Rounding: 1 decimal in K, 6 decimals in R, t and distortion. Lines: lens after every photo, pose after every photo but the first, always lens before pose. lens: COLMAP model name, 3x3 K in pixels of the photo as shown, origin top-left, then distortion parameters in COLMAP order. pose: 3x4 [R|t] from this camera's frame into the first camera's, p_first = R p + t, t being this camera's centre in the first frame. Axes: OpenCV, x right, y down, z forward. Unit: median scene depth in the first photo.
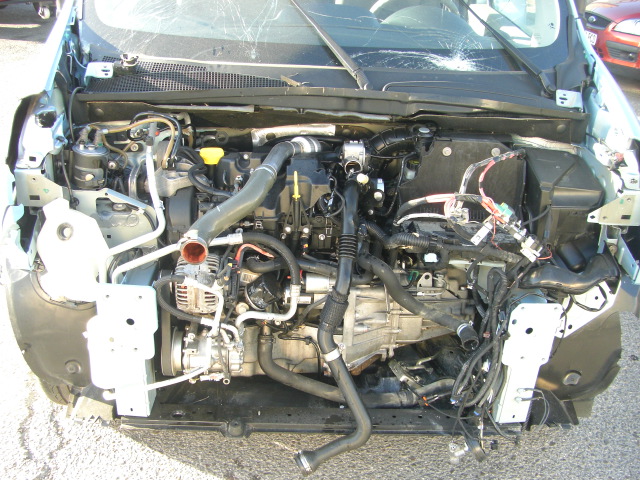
lens RADIAL K [[712.5, 0, 316.7], [0, 712.5, 236.1], [0, 0, 1]] dist [-0.135734, 0.000000]
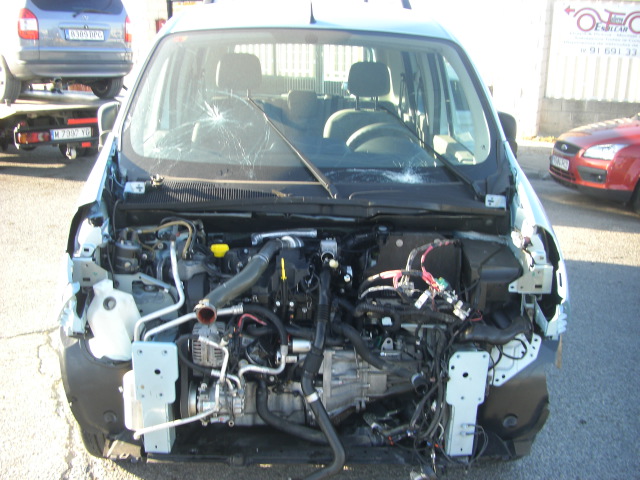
lens RADIAL K [[712.5, 0, 322.4], [0, 712.5, 243.3], [0, 0, 1]] dist [-0.135734, 0.000000]
pose [[0.999708, -0.023600, -0.005106, 0.049628], [0.022275, 0.983003, -0.182235, 0.119433], [0.009320, 0.182068, 0.983242, -0.297579]]
